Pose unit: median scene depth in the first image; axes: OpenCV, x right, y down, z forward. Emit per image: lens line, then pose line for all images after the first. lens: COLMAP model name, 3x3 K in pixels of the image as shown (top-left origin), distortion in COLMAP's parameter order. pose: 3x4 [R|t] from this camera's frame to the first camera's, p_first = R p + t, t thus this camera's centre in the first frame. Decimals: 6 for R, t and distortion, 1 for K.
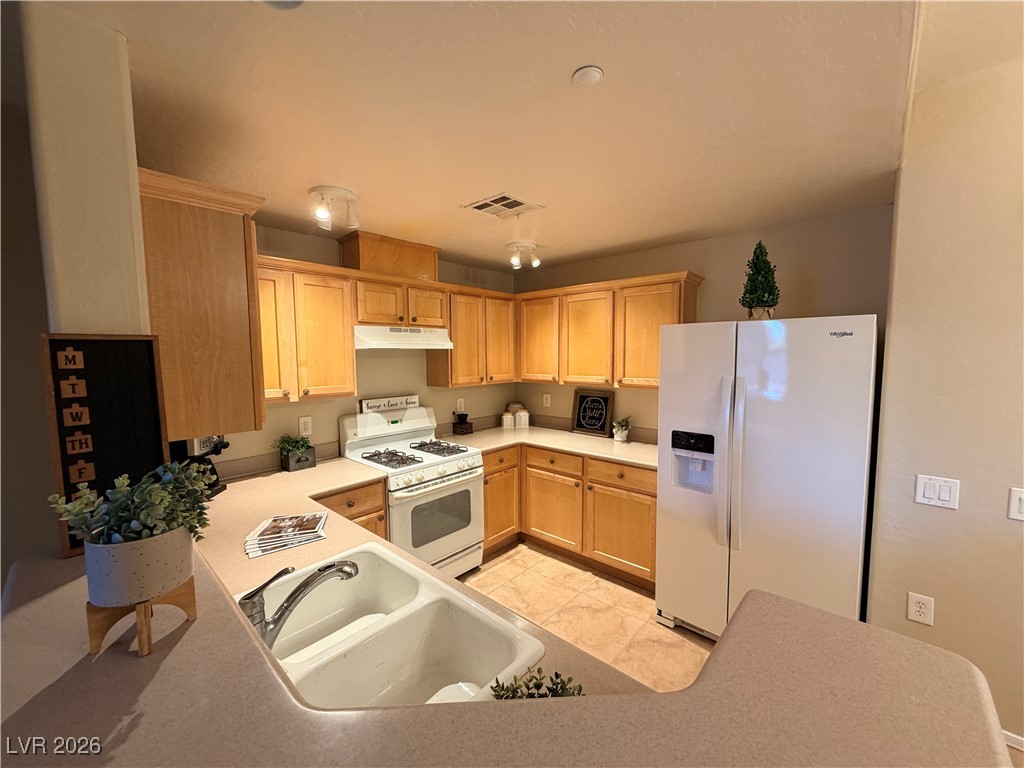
lens RADIAL K [[408.2, 0, 509.5], [0, 408.2, 384.8], [0, 0, 1]] dist [0.000192, 0.000206]
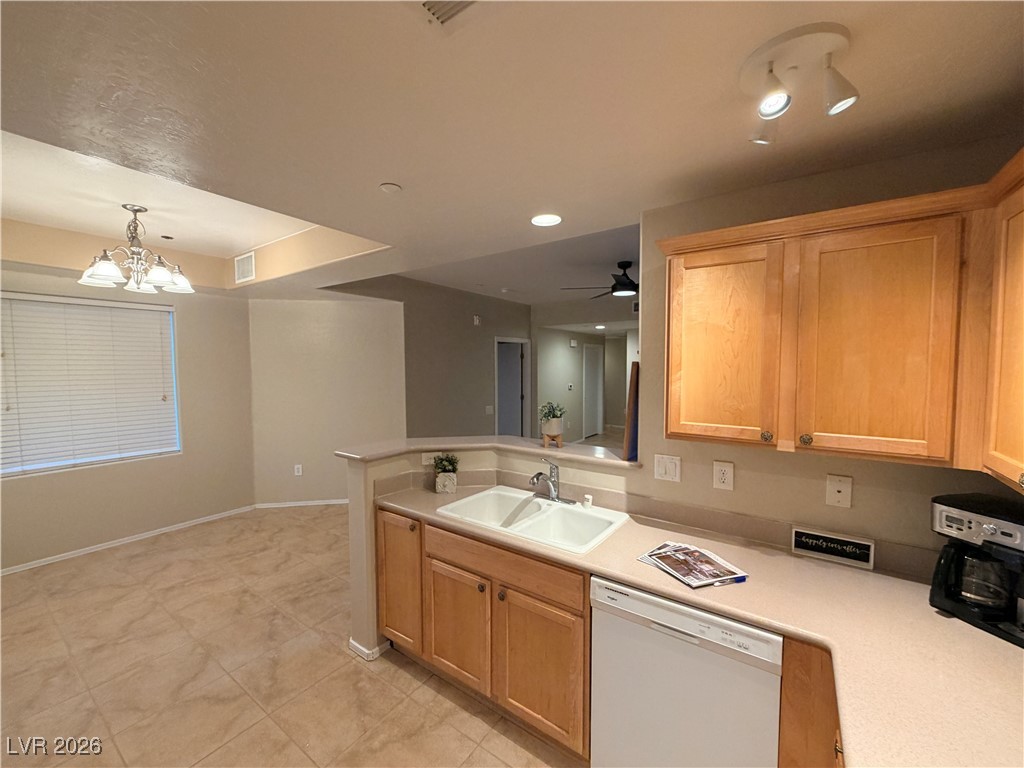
lens RADIAL K [[408.2, 0, 509.5], [0, 408.2, 384.8], [0, 0, 1]] dist [0.000192, 0.000206]
pose [[-0.992464, 0.019619, -0.120956, -0.017945], [0.003498, 0.991234, 0.132075, -0.095737], [0.122487, 0.130656, -0.983832, 1.026725]]
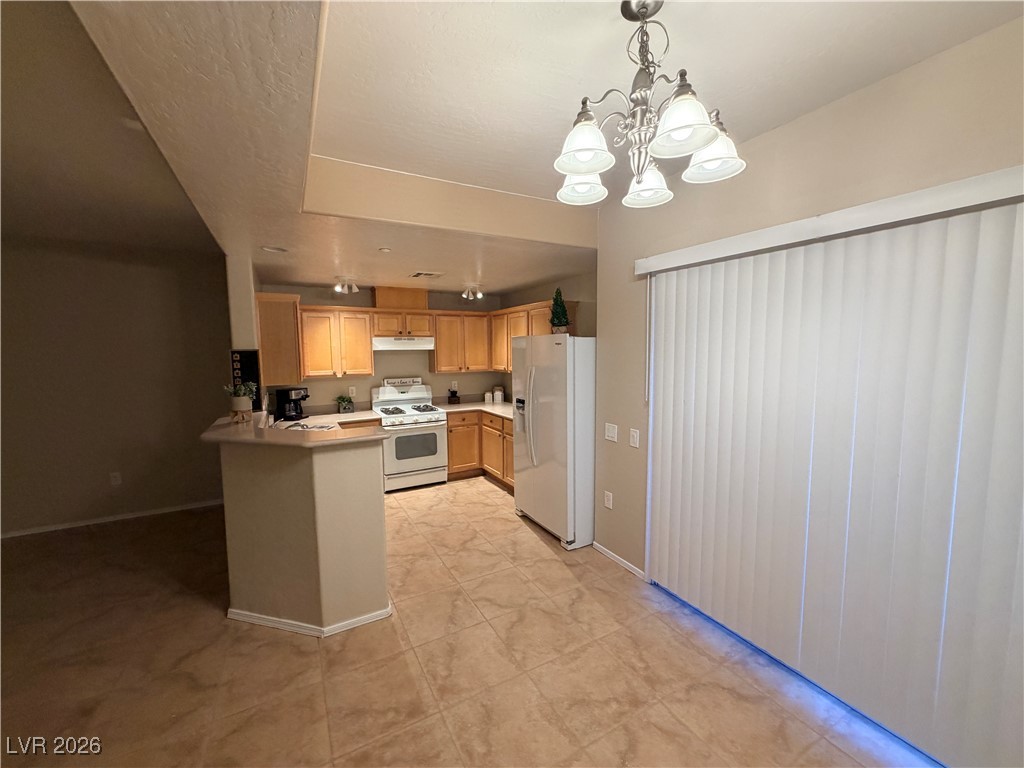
lens RADIAL K [[408.2, 0, 509.5], [0, 408.2, 384.8], [0, 0, 1]] dist [0.000192, 0.000206]
pose [[0.946298, 0.025826, -0.322264, 0.722441], [-0.021409, 0.999622, 0.017243, 0.020910], [0.322587, -0.009418, 0.946493, -0.494300]]
